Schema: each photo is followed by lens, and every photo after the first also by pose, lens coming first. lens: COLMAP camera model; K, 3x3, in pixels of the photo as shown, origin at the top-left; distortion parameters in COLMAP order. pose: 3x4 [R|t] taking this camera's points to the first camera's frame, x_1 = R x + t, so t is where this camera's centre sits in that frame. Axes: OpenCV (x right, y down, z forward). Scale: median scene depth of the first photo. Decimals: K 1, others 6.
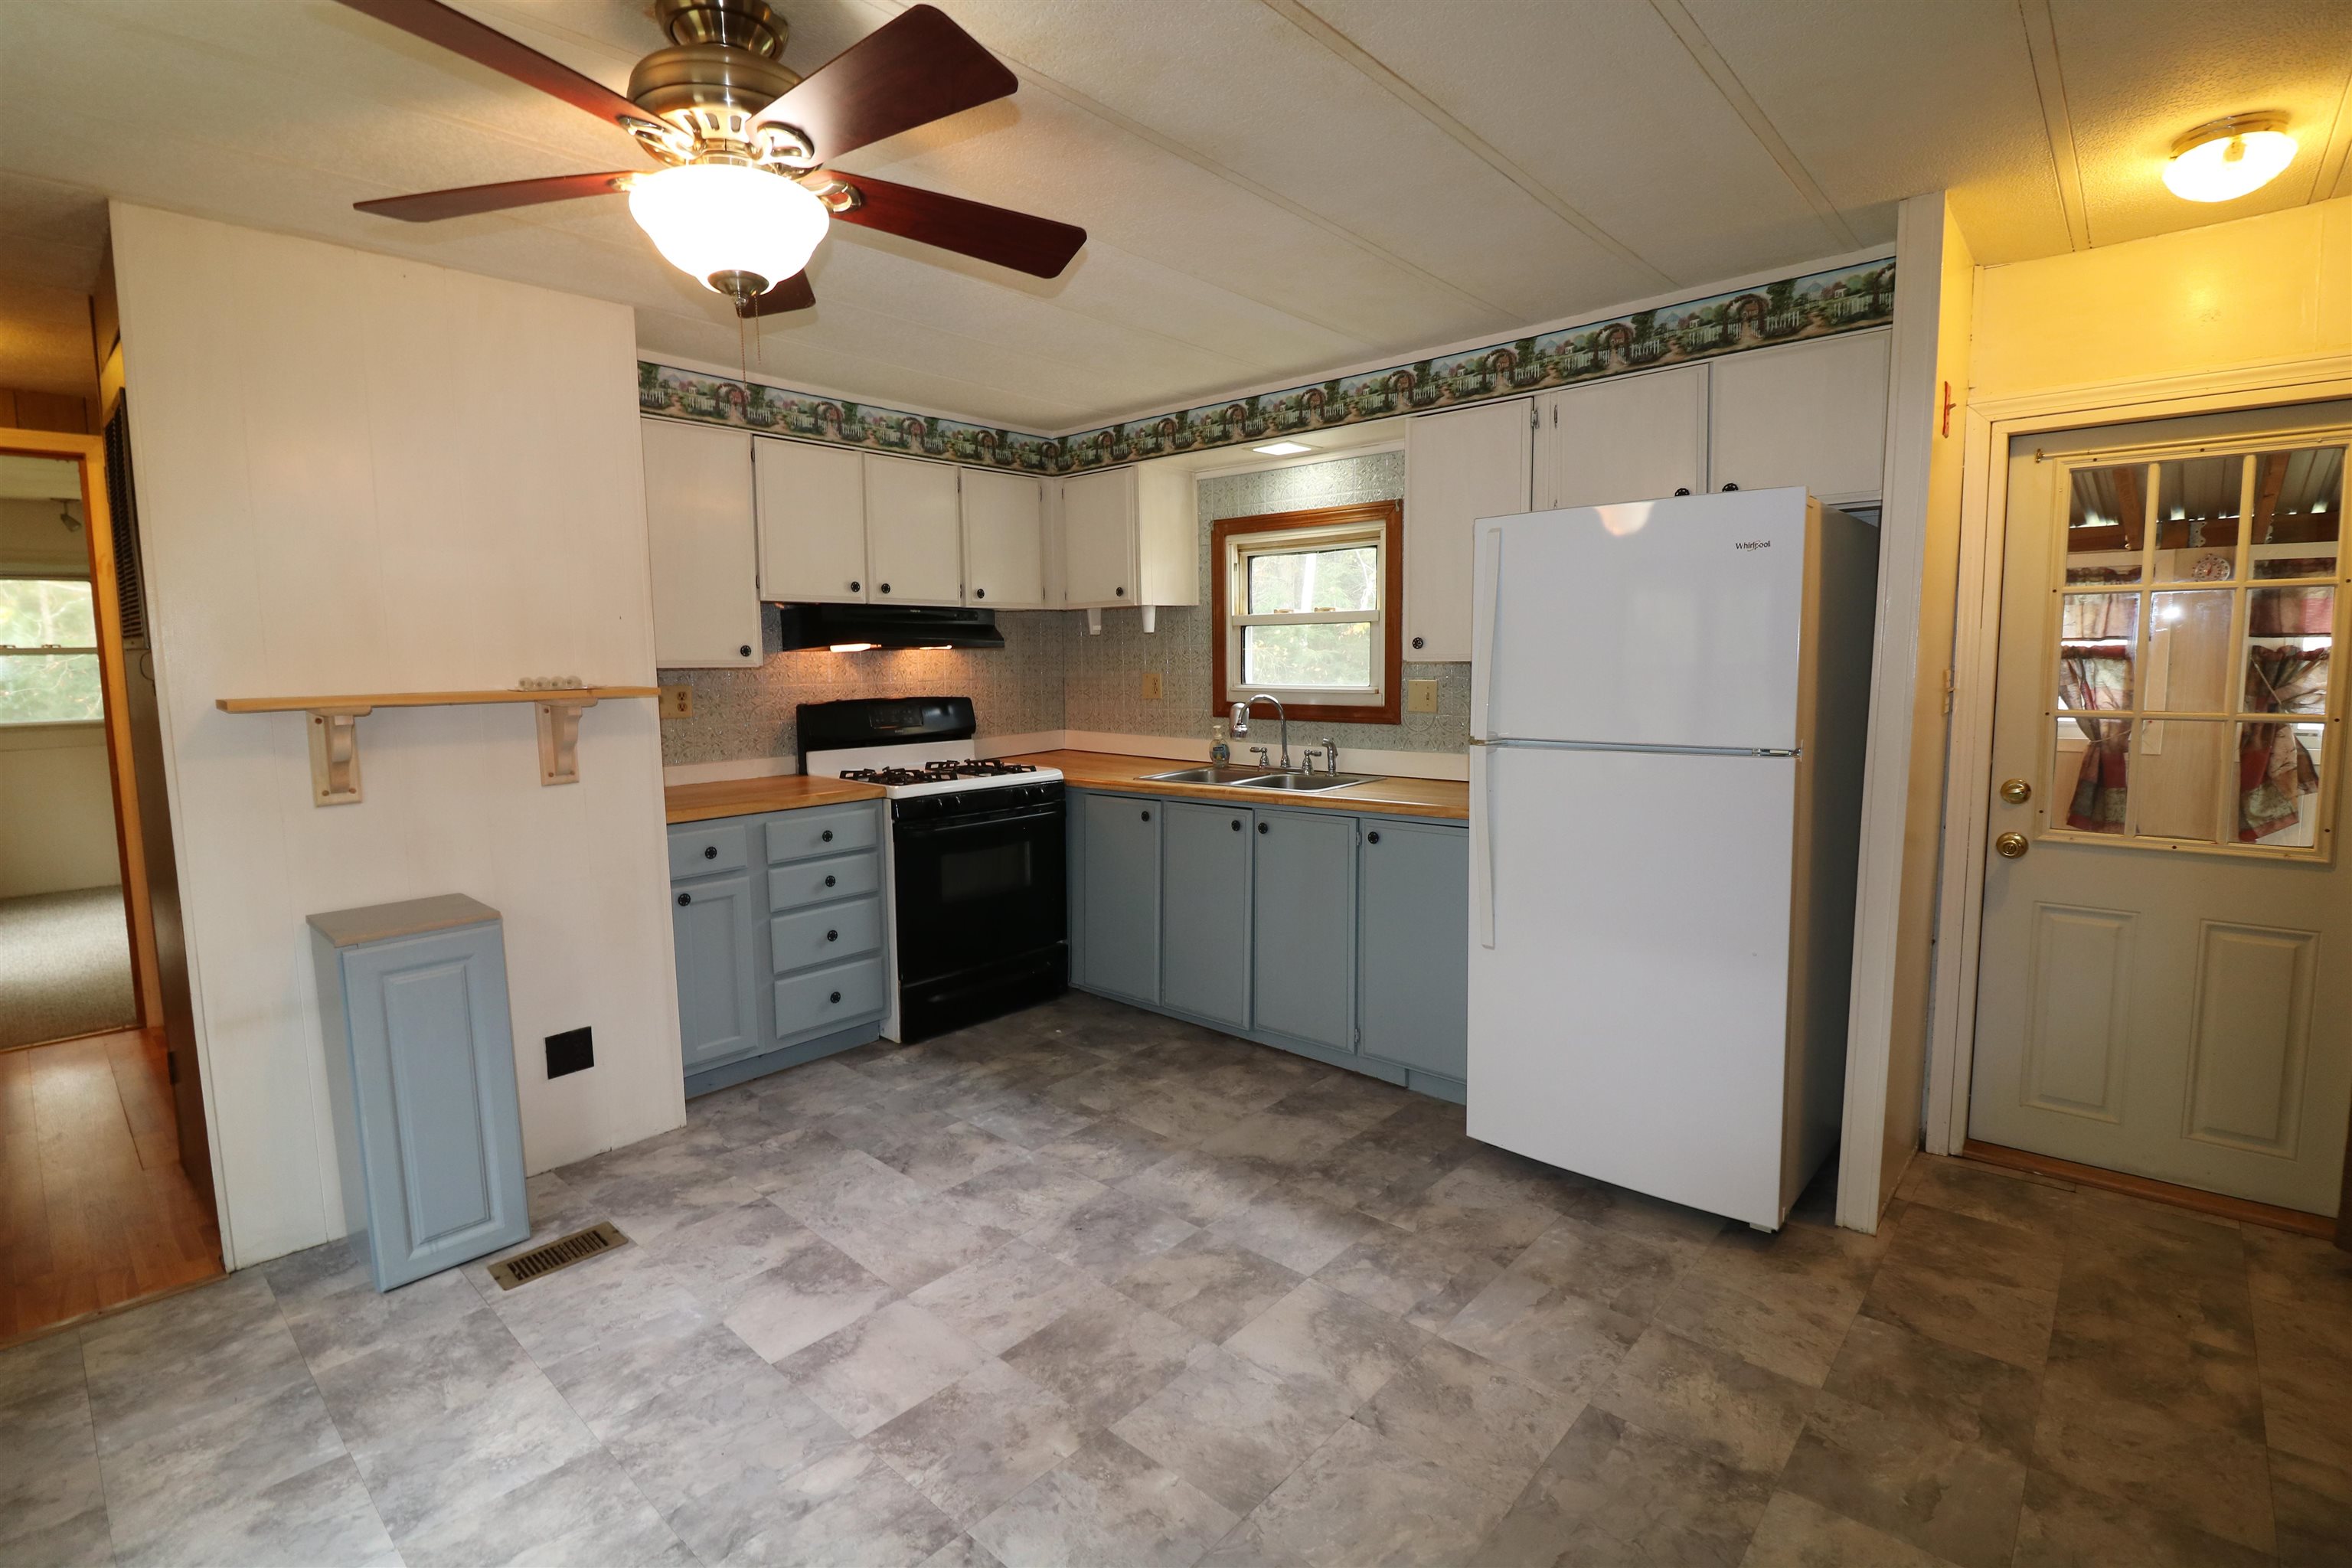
lens RADIAL K [[1086.7, 0, 1176.0], [0, 1086.7, 763.1], [0, 0, 1]] dist [0.001078, -0.012640]
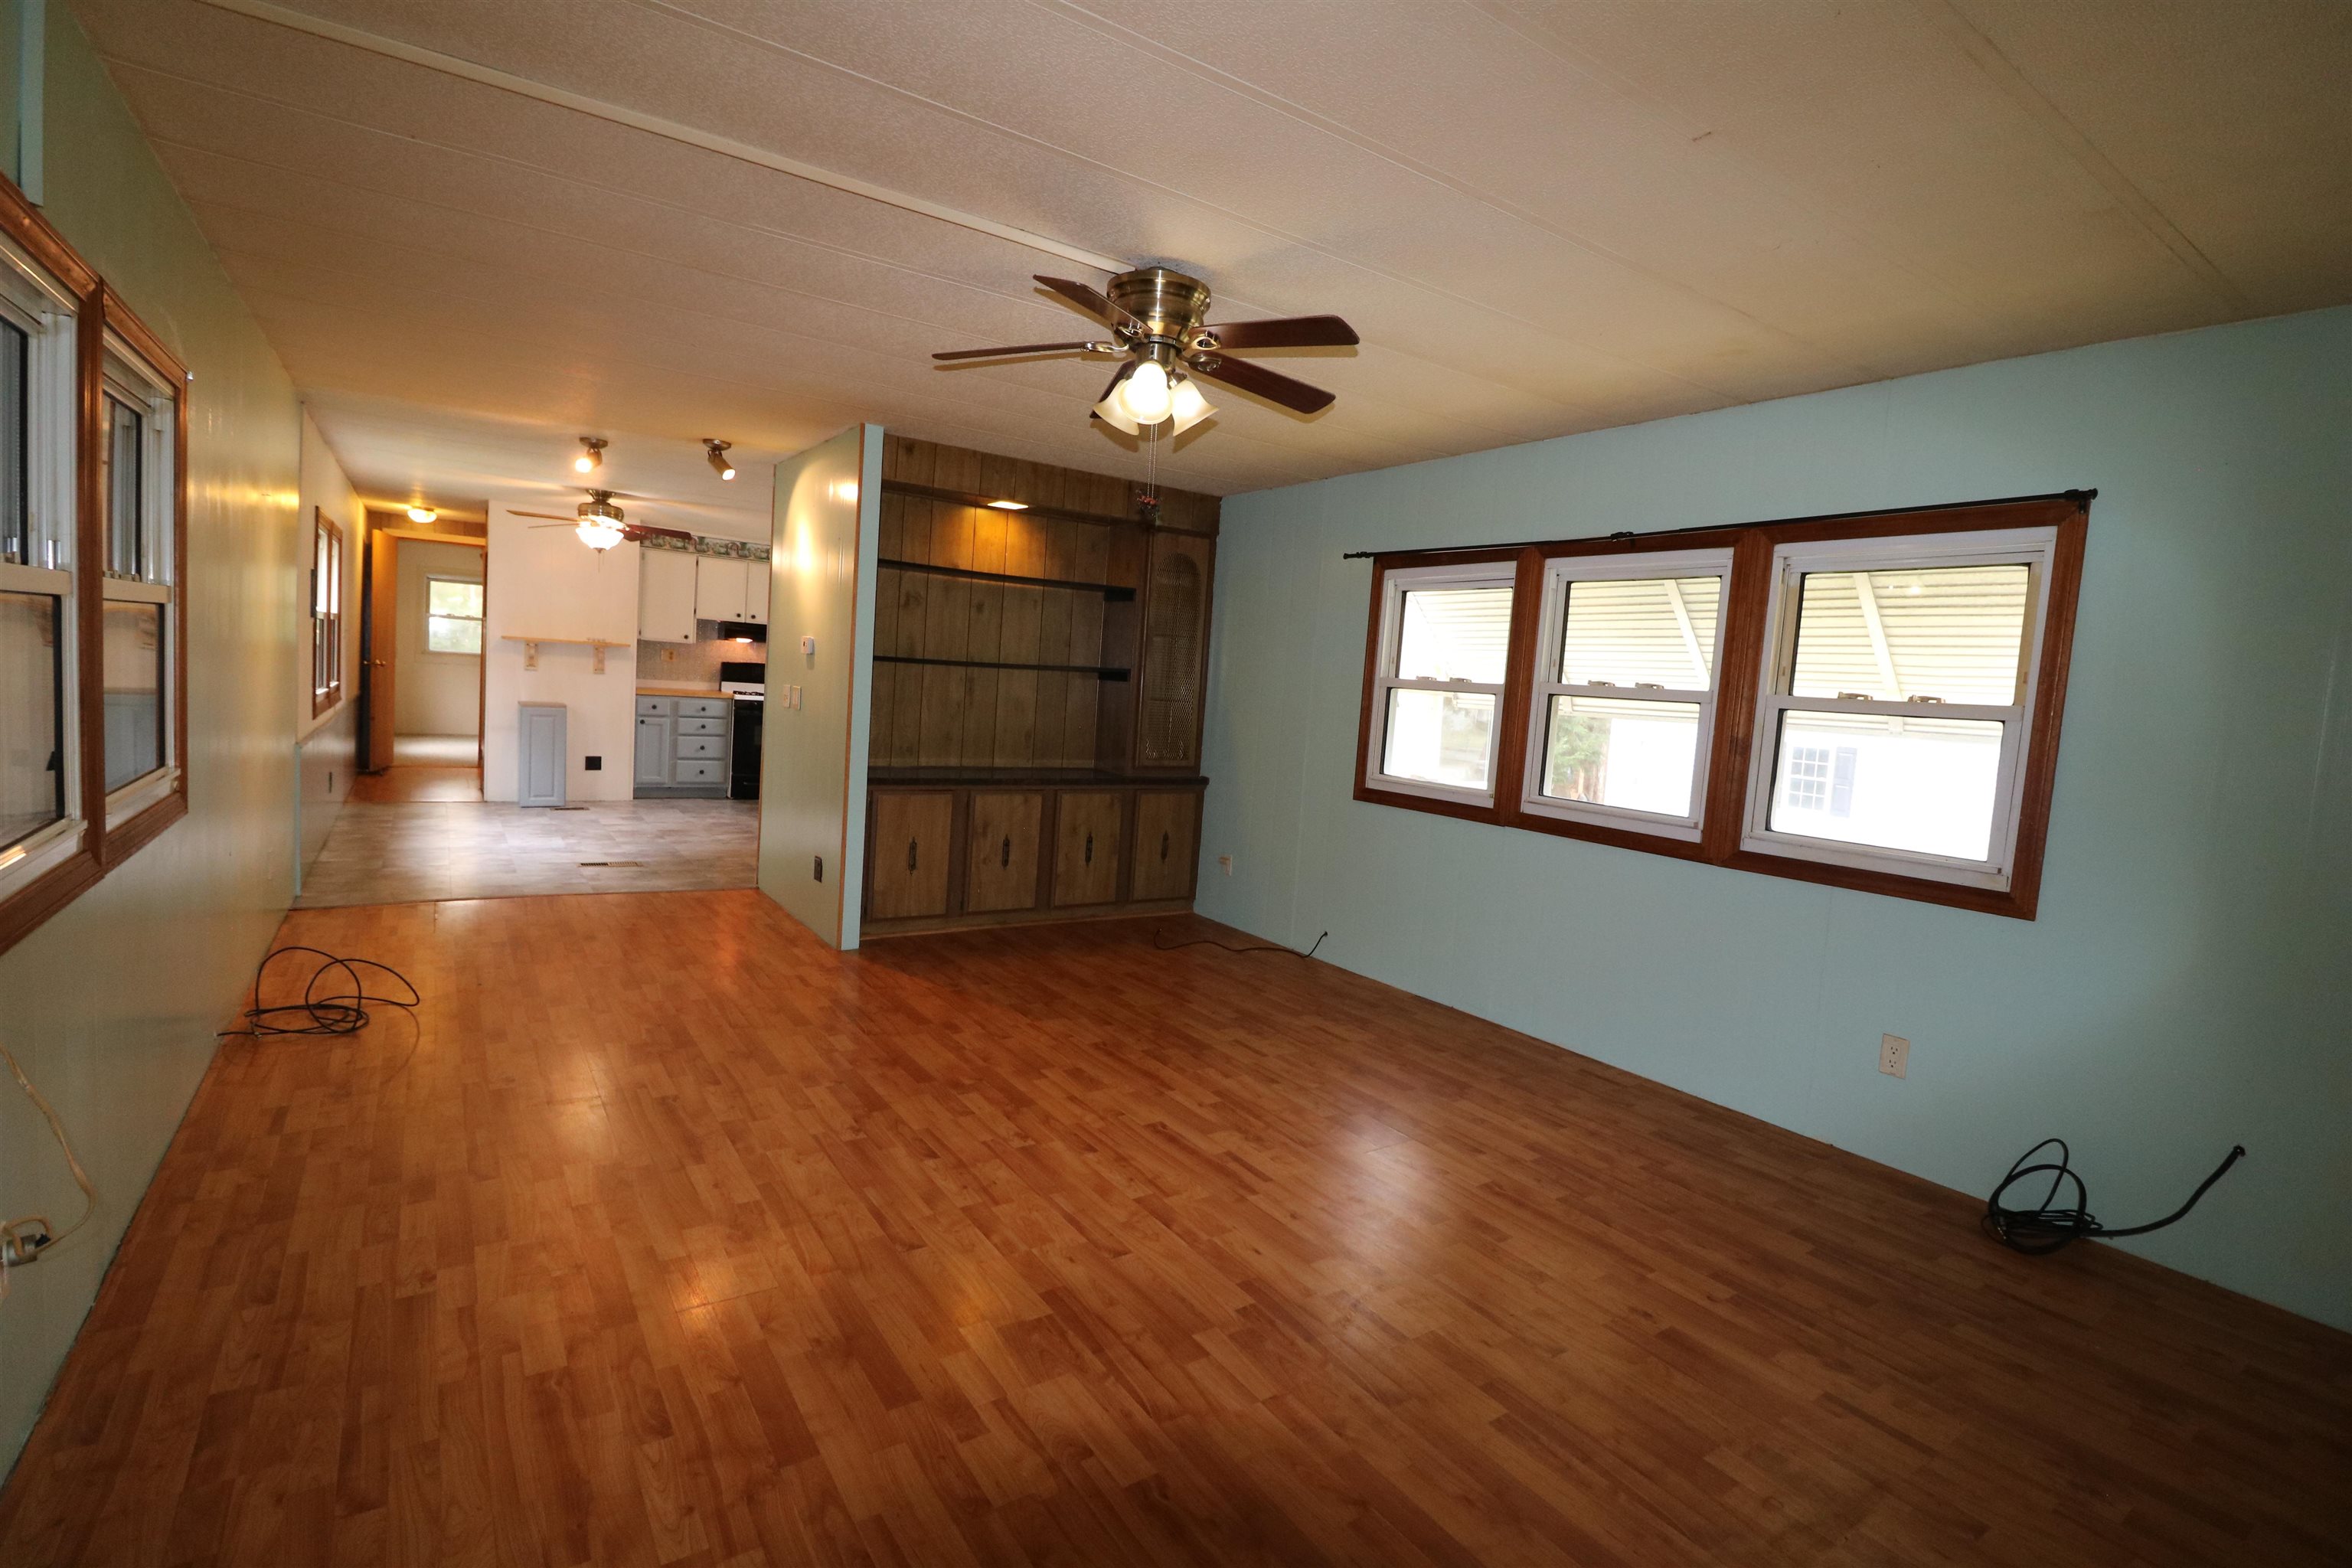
lens RADIAL K [[1086.9, 0, 1177.2], [0, 1086.9, 756.0], [0, 0, 1]] dist [0.000450, -0.013234]
pose [[0.969853, 0.096568, -0.223741, 1.278477], [-0.103993, 0.994343, -0.021614, 0.108091], [0.220388, 0.044230, 0.974409, -1.199561]]
